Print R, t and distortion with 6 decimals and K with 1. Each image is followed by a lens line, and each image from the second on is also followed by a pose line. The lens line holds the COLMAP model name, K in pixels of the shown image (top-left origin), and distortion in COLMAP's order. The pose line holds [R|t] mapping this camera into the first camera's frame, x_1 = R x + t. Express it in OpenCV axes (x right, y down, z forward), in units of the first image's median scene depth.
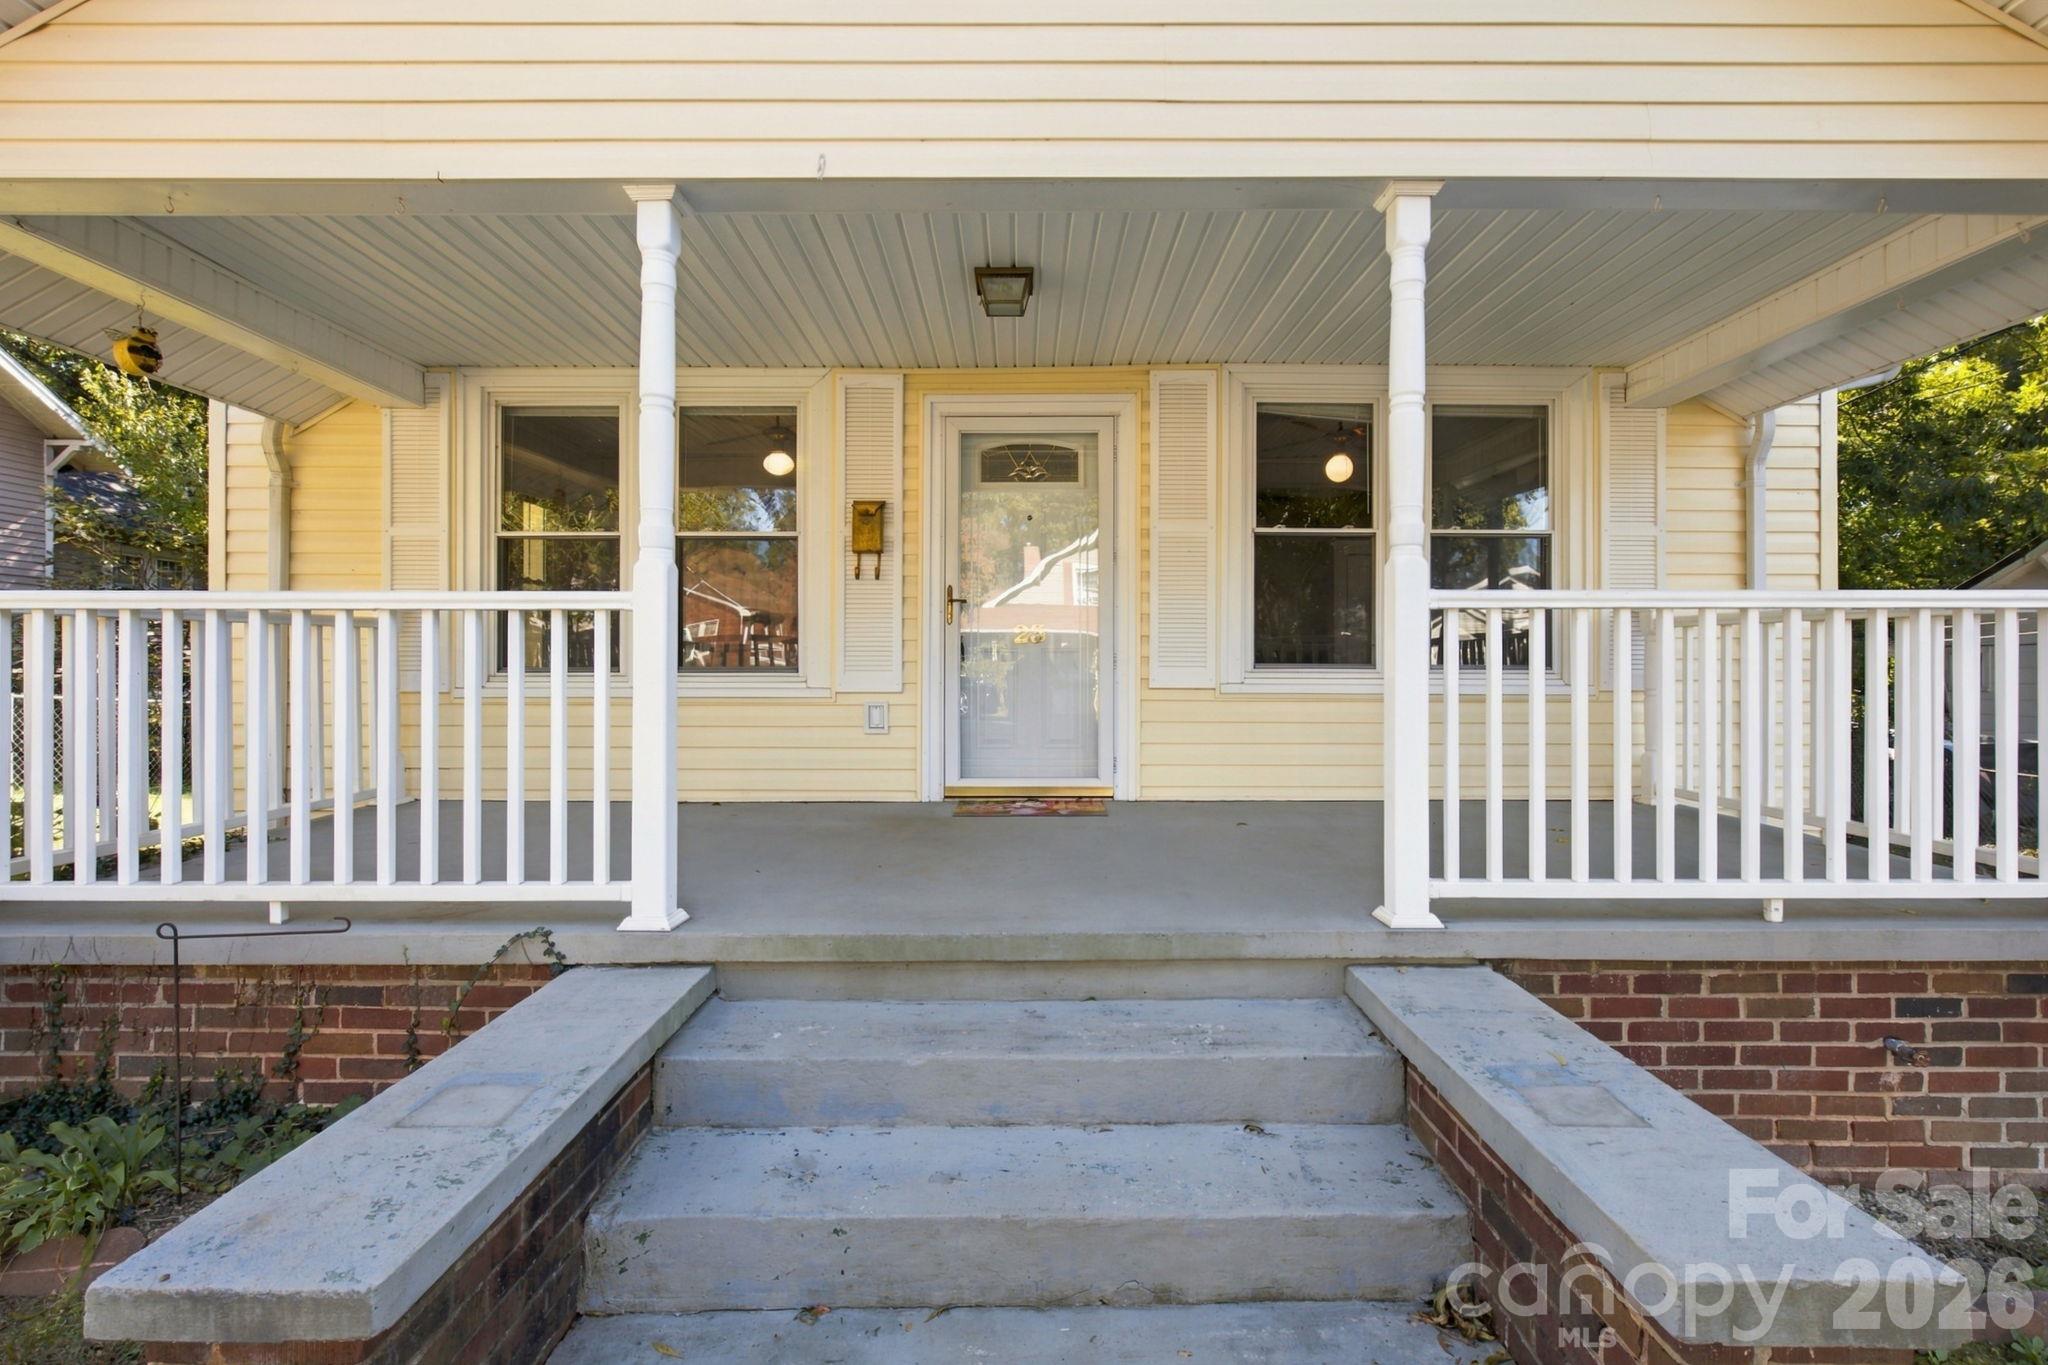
lens RADIAL K [[963.0, 0, 1024.0], [0, 963.0, 682.5], [0, 0, 1]] dist [0.001180, 0.000240]
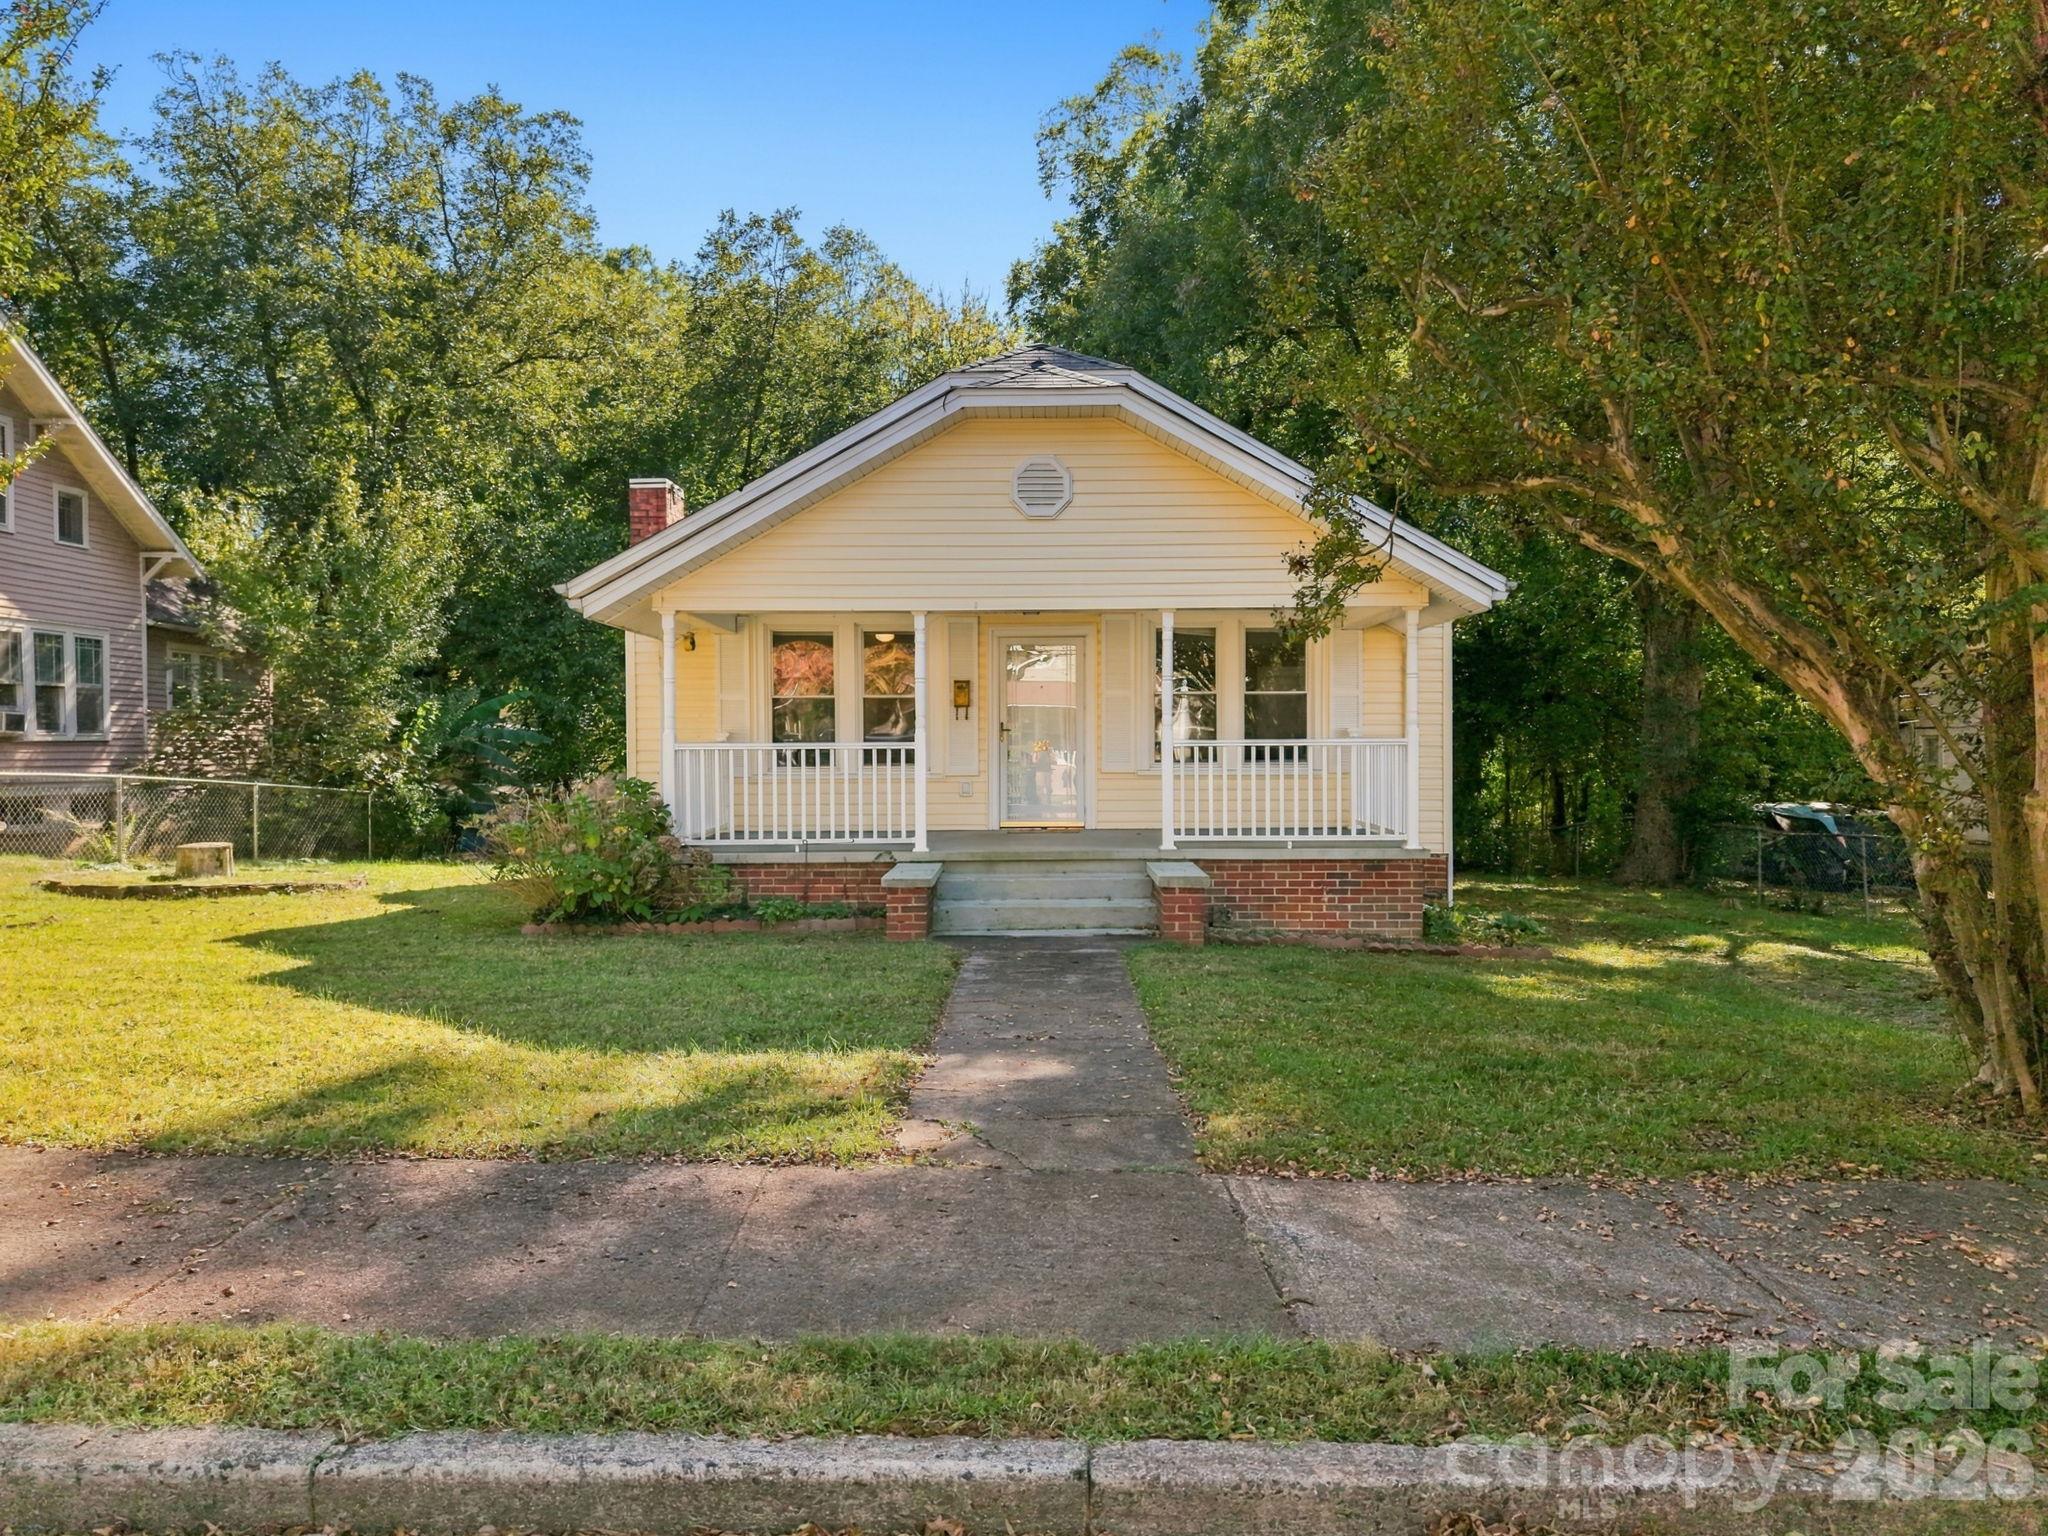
lens RADIAL K [[1421.6, 0, 1024.0], [0, 1421.6, 768.0], [0, 0, 1]] dist [0.107147, 0.000768]
pose [[0.999973, -0.006469, -0.003400, -0.033957], [0.006476, 0.999977, 0.001867, -0.017003], [0.003387, -0.001889, 0.999992, -2.918599]]
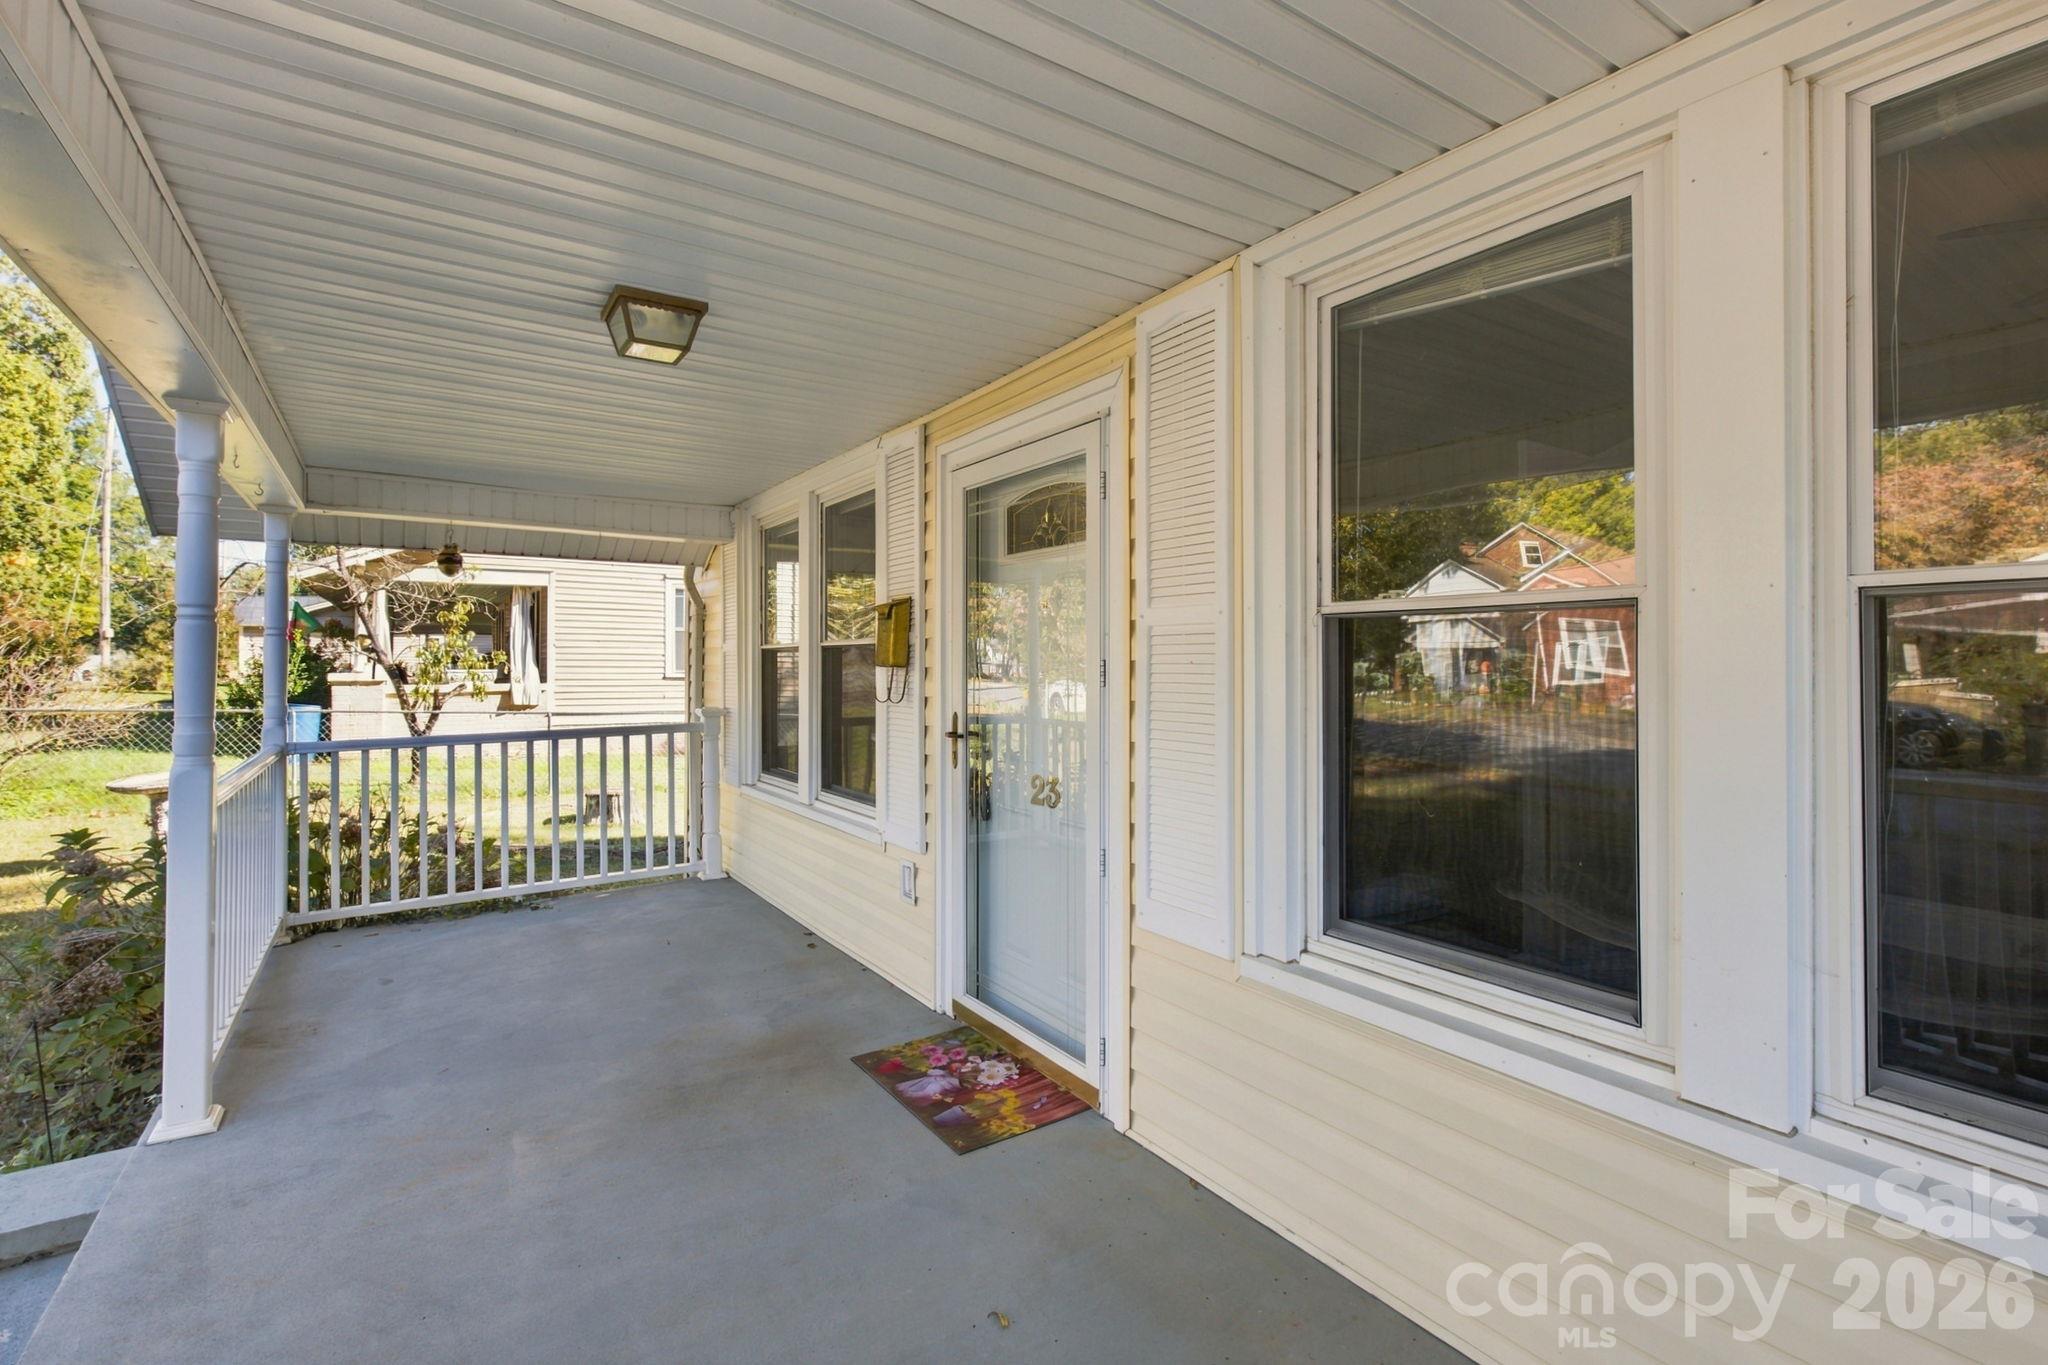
lens RADIAL K [[963.0, 0, 1024.0], [0, 963.0, 682.5], [0, 0, 1]] dist [0.001180, 0.000240]
pose [[0.546022, 0.016770, -0.837603, 0.796724], [-0.011863, 0.999854, 0.012286, -0.196247], [0.837687, 0.003228, 0.546141, 0.992486]]
